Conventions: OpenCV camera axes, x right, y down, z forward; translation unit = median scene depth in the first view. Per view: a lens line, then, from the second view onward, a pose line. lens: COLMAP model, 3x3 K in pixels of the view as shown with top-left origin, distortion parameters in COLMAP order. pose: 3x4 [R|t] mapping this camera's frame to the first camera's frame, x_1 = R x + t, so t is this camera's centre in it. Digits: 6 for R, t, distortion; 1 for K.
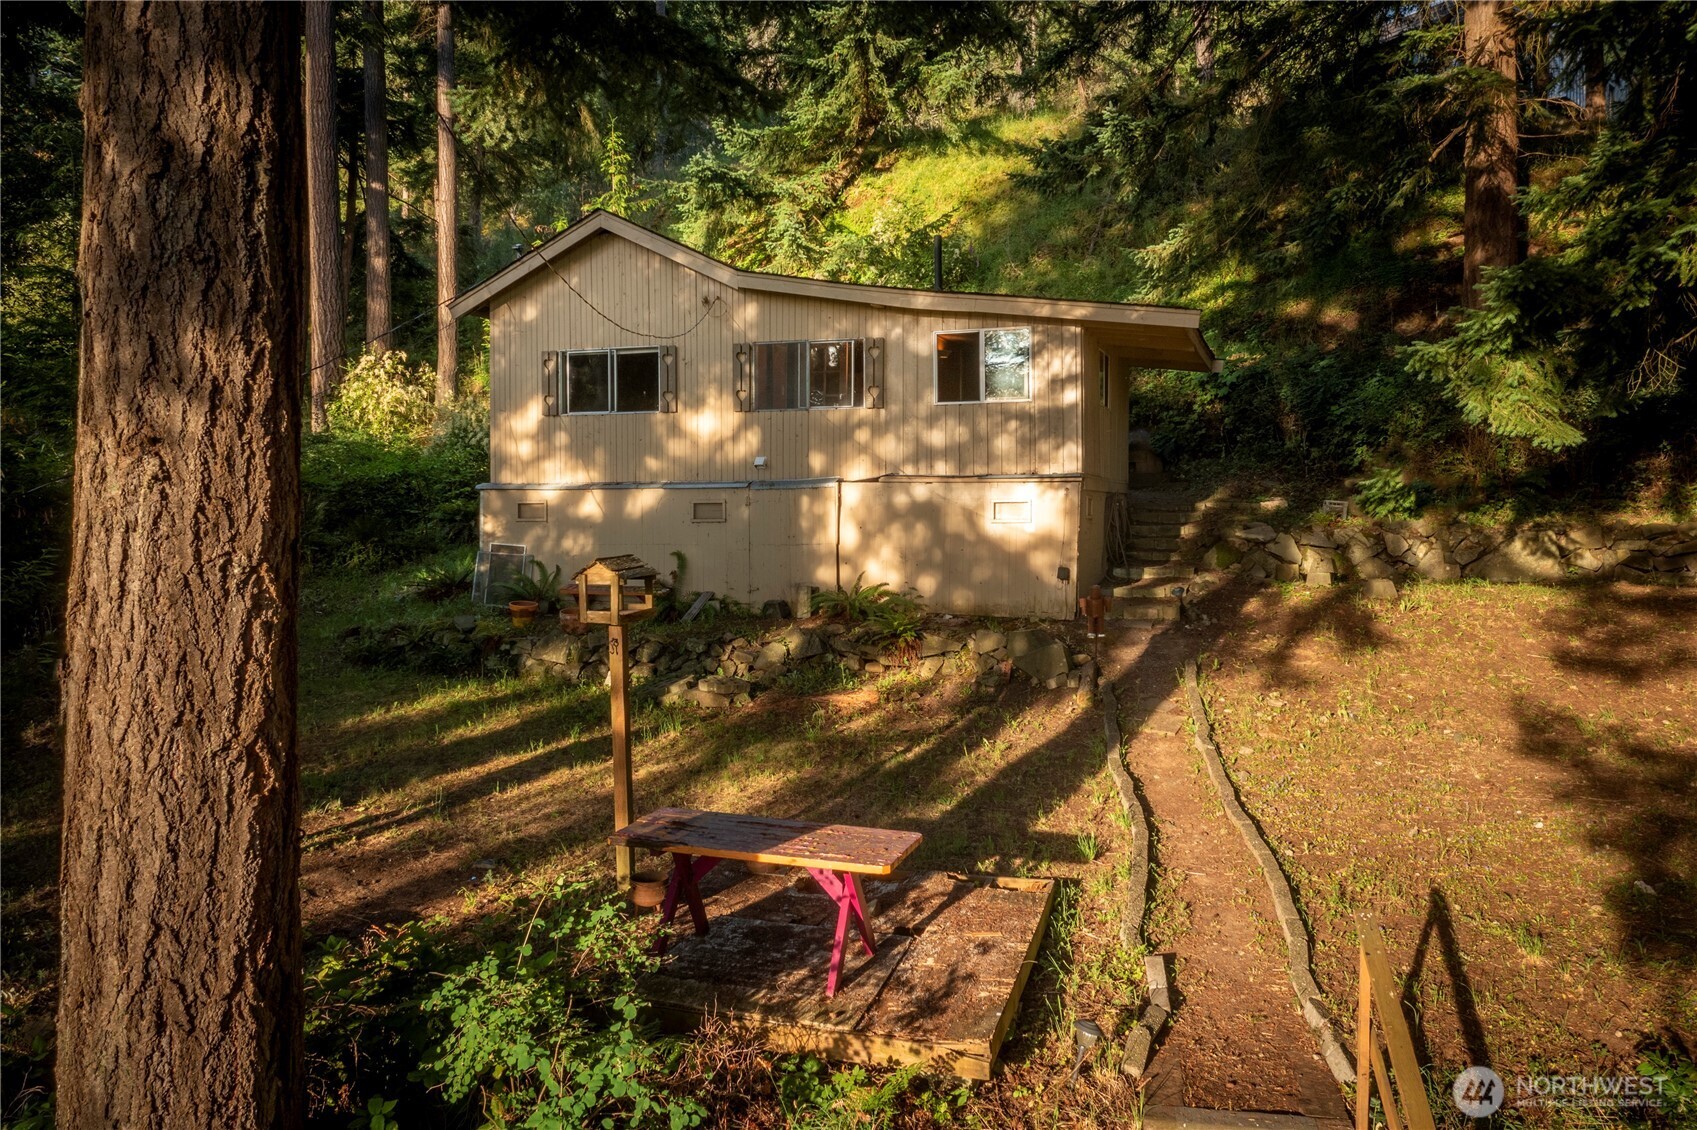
lens RADIAL K [[1374.4, 0, 850.7], [0, 1374.4, 566.4], [0, 0, 1]] dist [-0.029923, 0.003056]
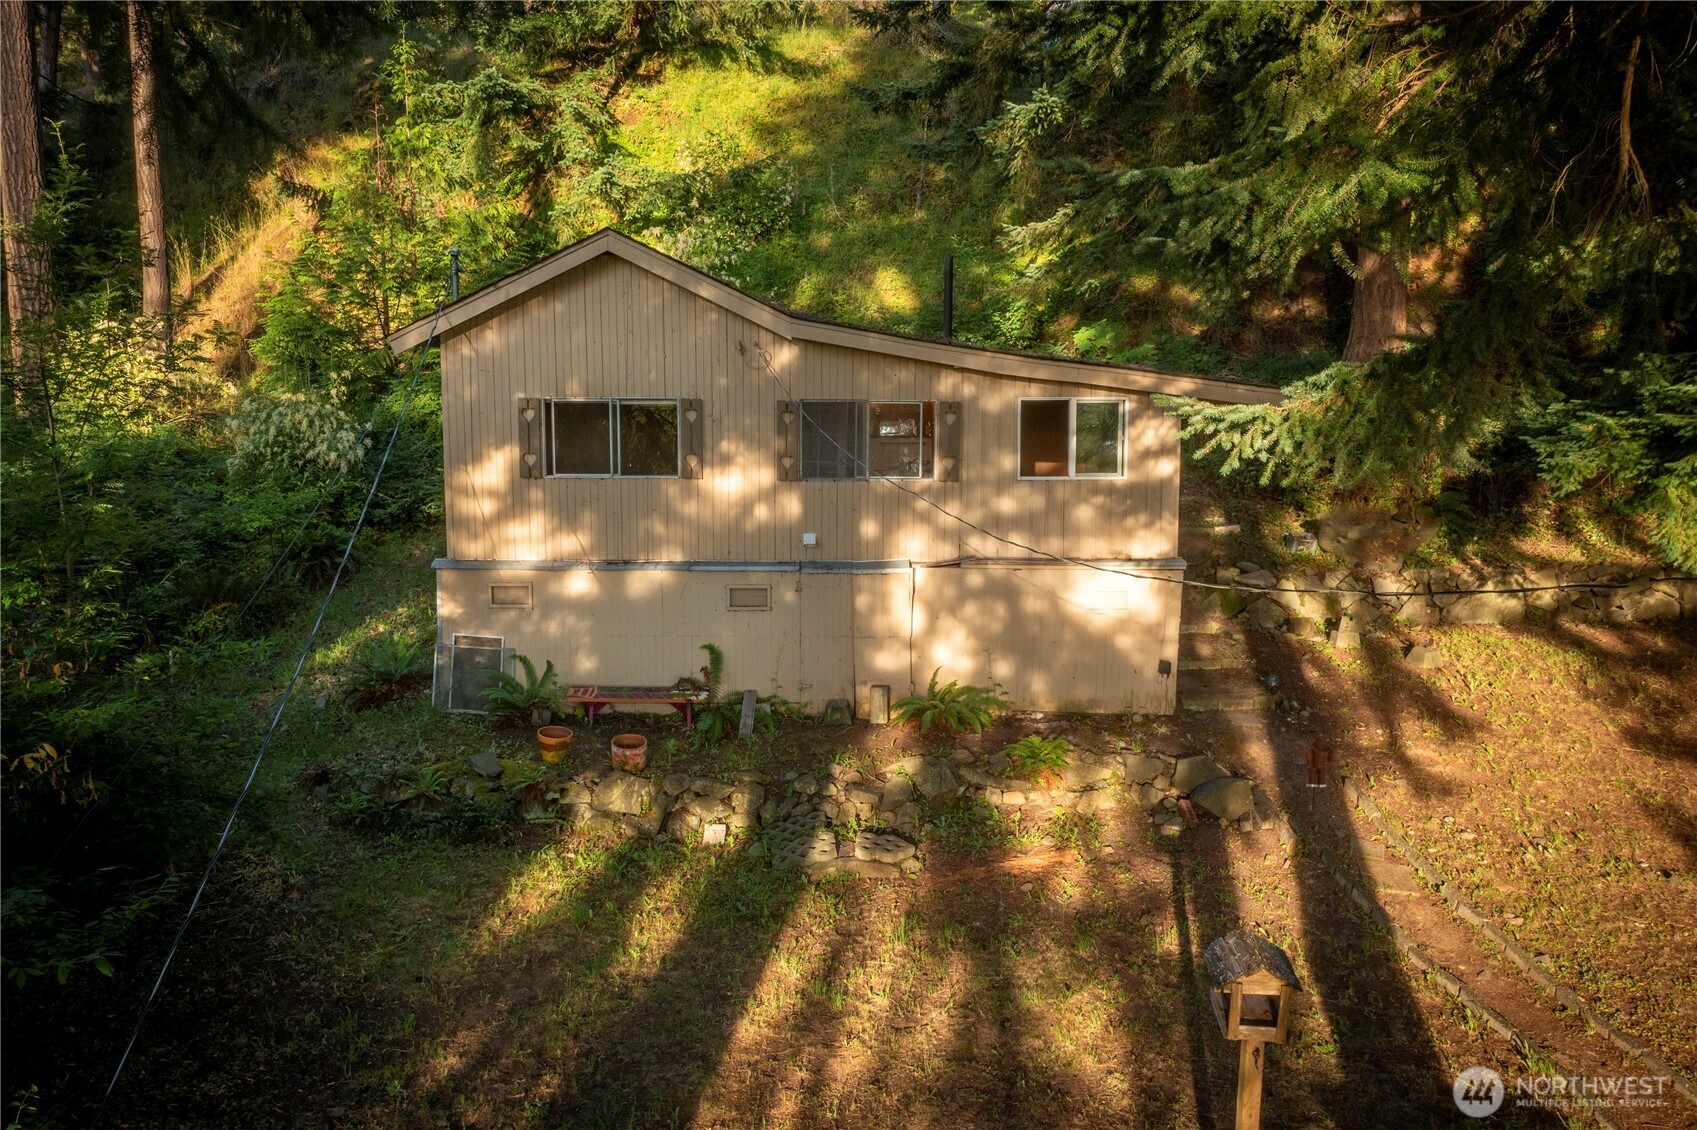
lens RADIAL K [[1374.4, 0, 848.7], [0, 1374.4, 557.8], [0, 0, 1]] dist [-0.029923, 0.003056]
pose [[0.944500, -0.039845, 0.326086, -0.309414], [0.003651, 0.993829, 0.110864, -0.152435], [-0.328491, -0.103520, 0.938817, 0.175528]]
